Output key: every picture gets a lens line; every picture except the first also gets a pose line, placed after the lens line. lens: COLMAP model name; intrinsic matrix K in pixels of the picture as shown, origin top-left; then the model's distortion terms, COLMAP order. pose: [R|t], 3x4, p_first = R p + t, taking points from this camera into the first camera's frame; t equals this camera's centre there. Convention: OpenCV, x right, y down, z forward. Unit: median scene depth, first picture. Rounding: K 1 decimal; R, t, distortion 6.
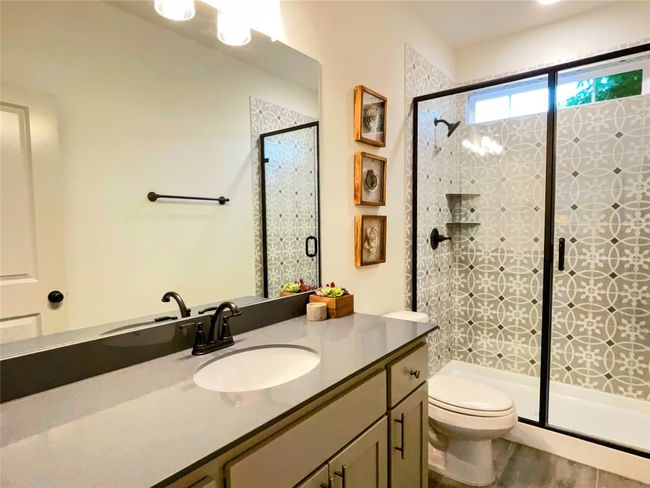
lens RADIAL K [[379.6, 0, 325.1], [0, 379.6, 245.3], [0, 0, 1]] dist [-0.003849, 0.006690]
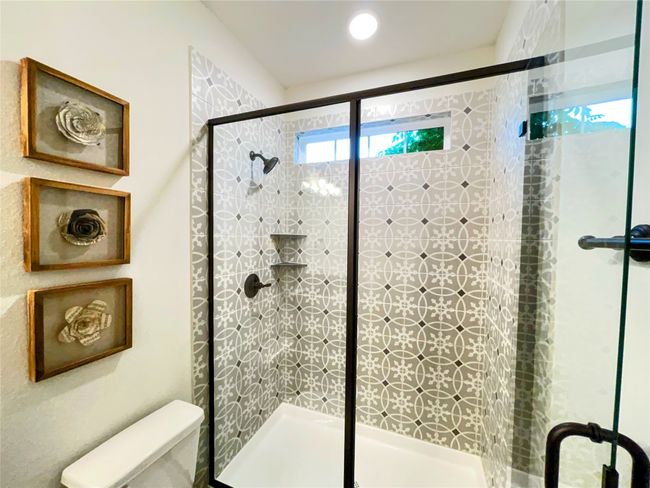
lens RADIAL K [[262.6, 0, 324.0], [0, 262.6, 243.4], [0, 0, 1]] dist [0.001970, 0.000056]
pose [[0.957514, 0.015827, 0.287952, 0.288864], [-0.007182, 0.999492, -0.031053, -0.105232], [-0.288297, 0.027666, 0.957141, 0.378701]]
